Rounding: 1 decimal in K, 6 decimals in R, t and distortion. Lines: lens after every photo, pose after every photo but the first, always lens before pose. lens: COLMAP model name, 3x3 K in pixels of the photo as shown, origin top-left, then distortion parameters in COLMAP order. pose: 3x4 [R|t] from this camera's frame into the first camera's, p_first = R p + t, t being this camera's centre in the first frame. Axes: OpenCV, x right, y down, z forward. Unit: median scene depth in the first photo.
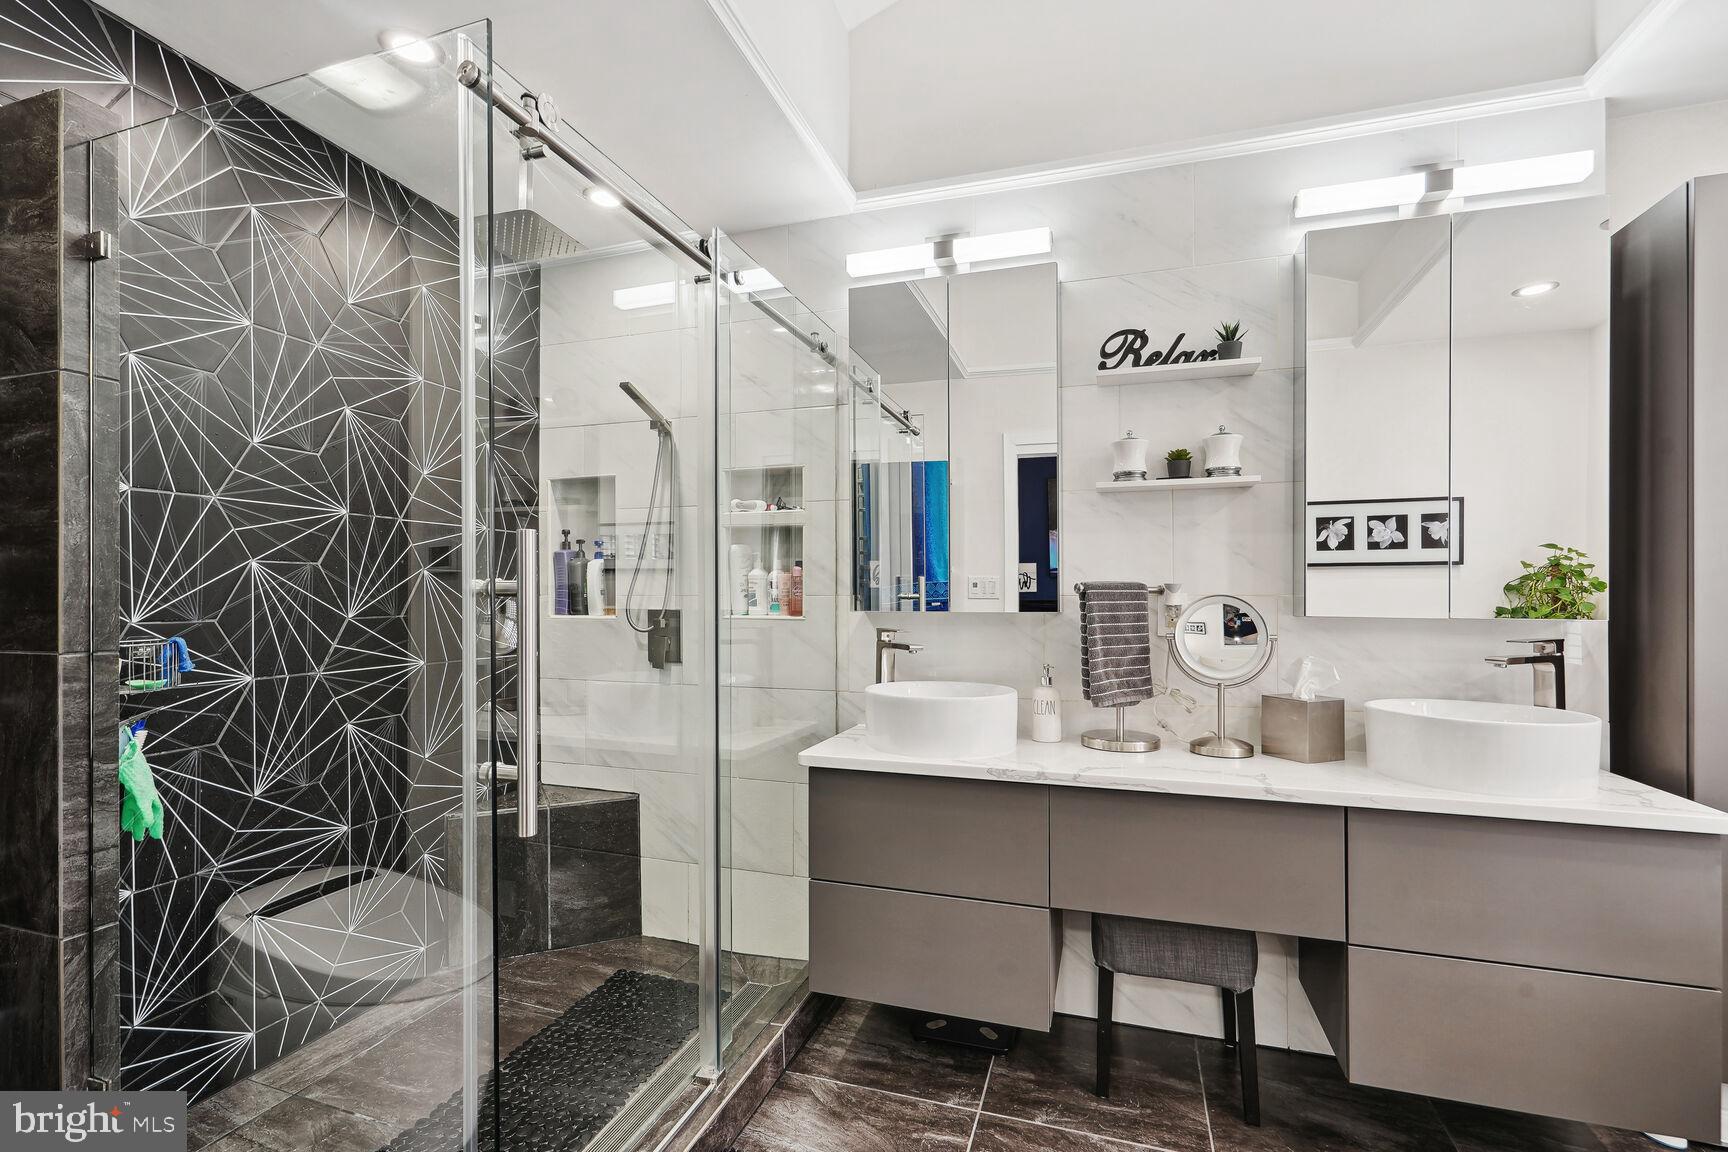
lens RADIAL K [[777.1, 0, 861.5], [0, 777.1, 593.1], [0, 0, 1]] dist [-0.002679, 0.003689]
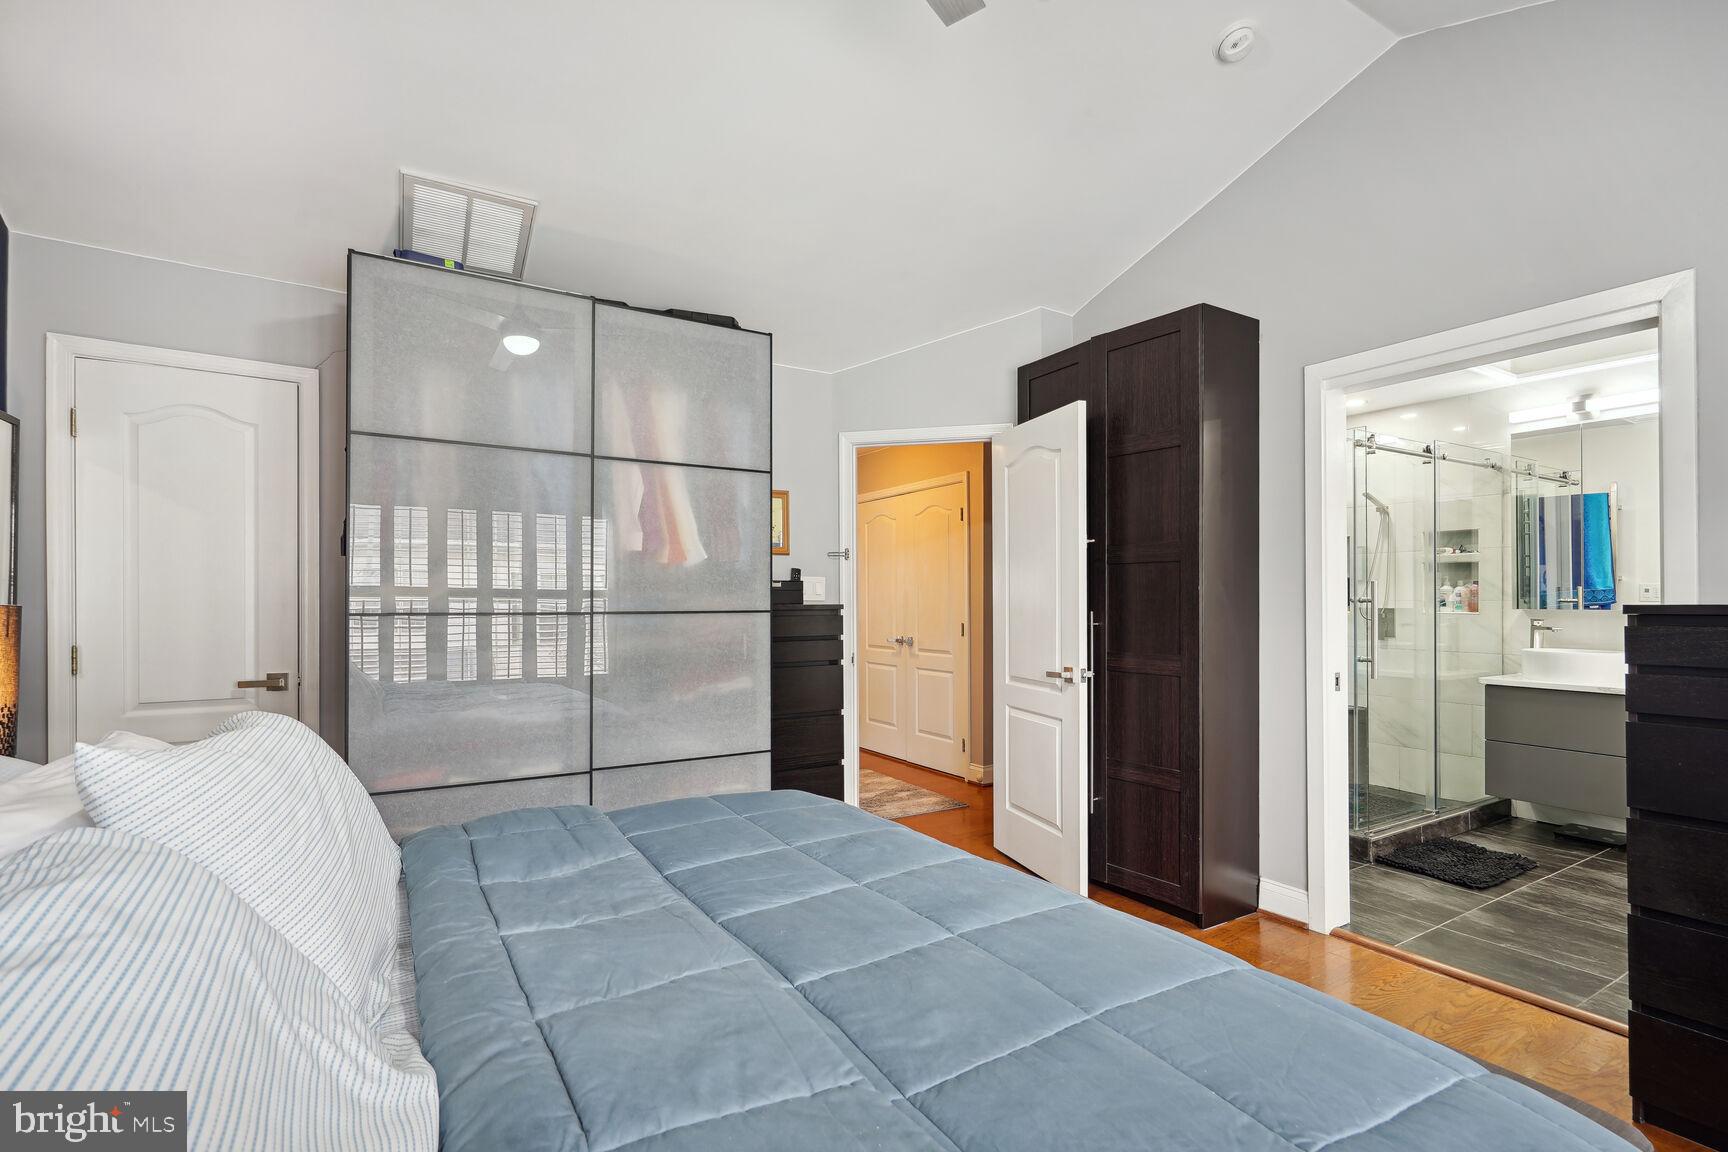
lens RADIAL K [[803.7, 0, 856.3], [0, 803.7, 593.8], [0, 0, 1]] dist [0.000985, 0.000210]
pose [[0.760840, 0.000765, -0.648939, 0.043104], [0.000699, 0.999998, 0.001999, -0.019339], [0.648939, -0.001974, 0.760838, -1.570743]]
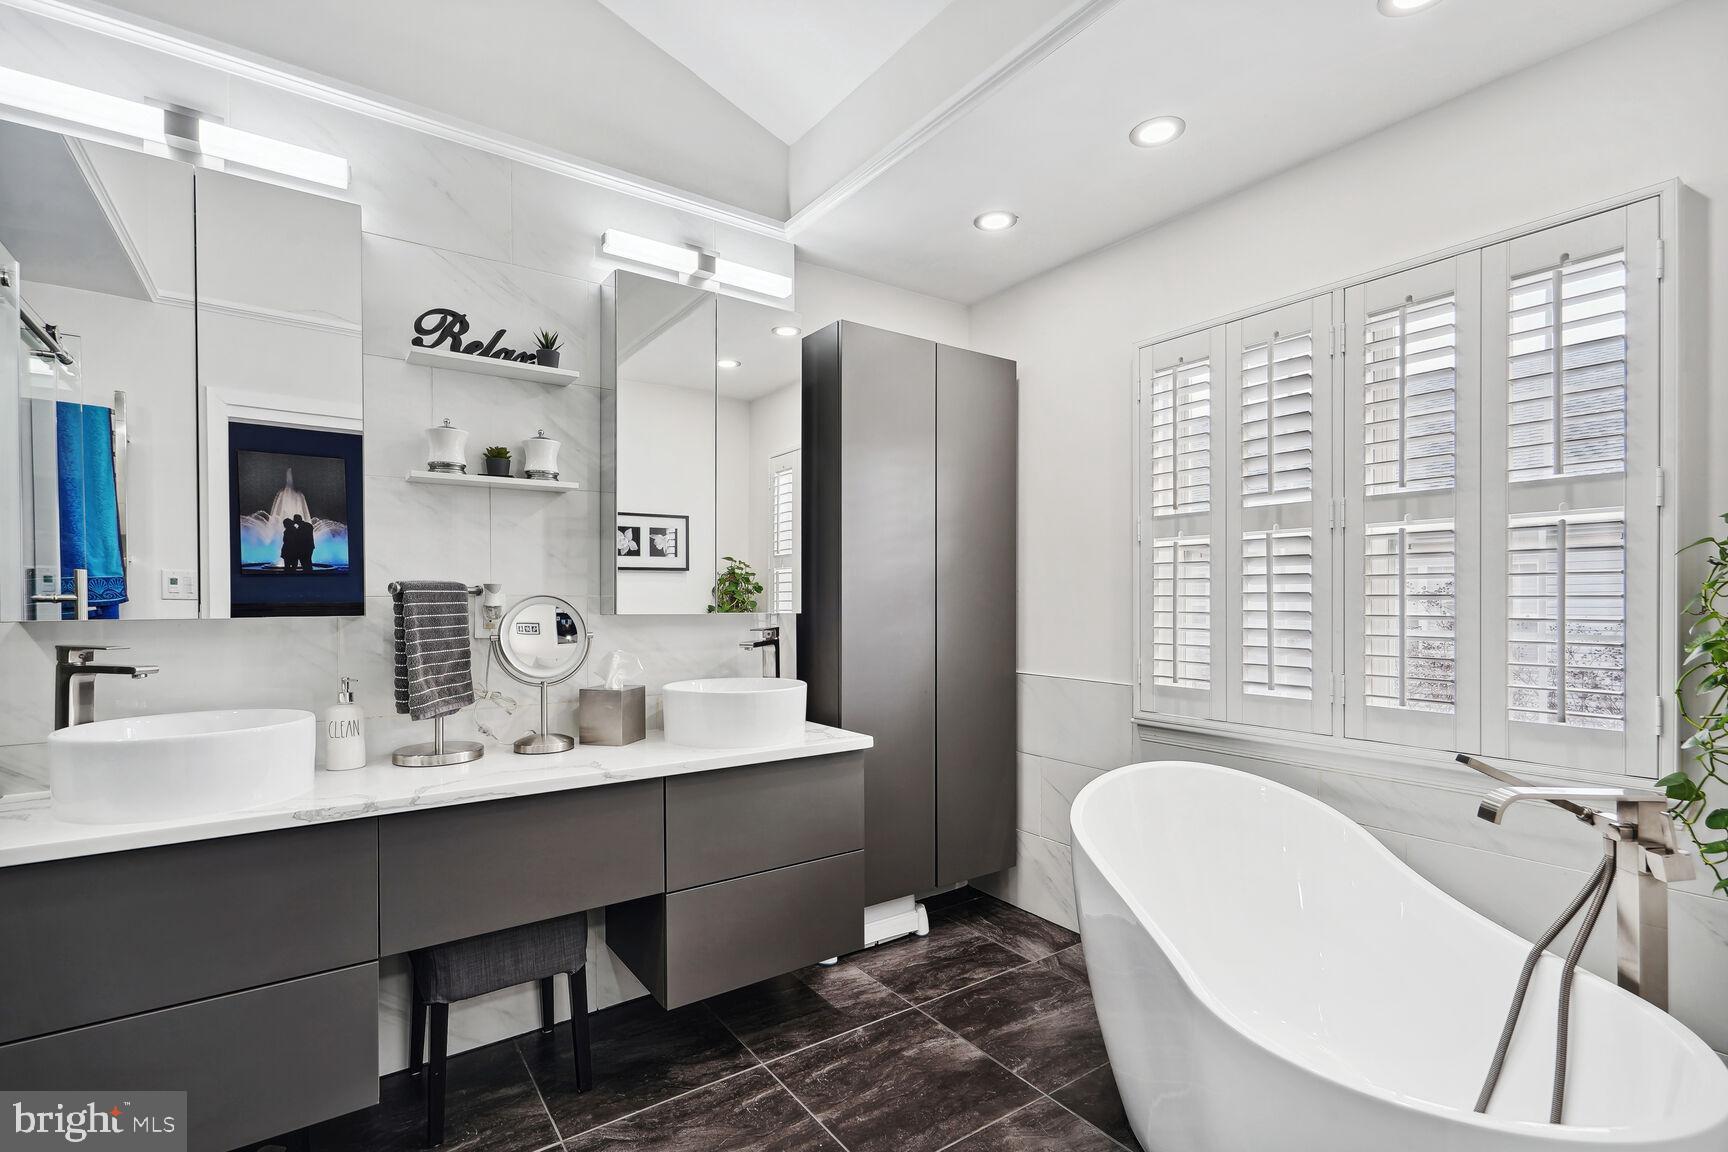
lens RADIAL K [[789.9, 0, 860.0], [0, 789.9, 595.5], [0, 0, 1]] dist [0.000934, 0.000373]
pose [[0.599608, -0.000955, 0.800293, -0.116657], [-0.000665, 0.999998, 0.001692, 0.000421], [-0.800293, -0.001546, 0.599607, 0.038994]]
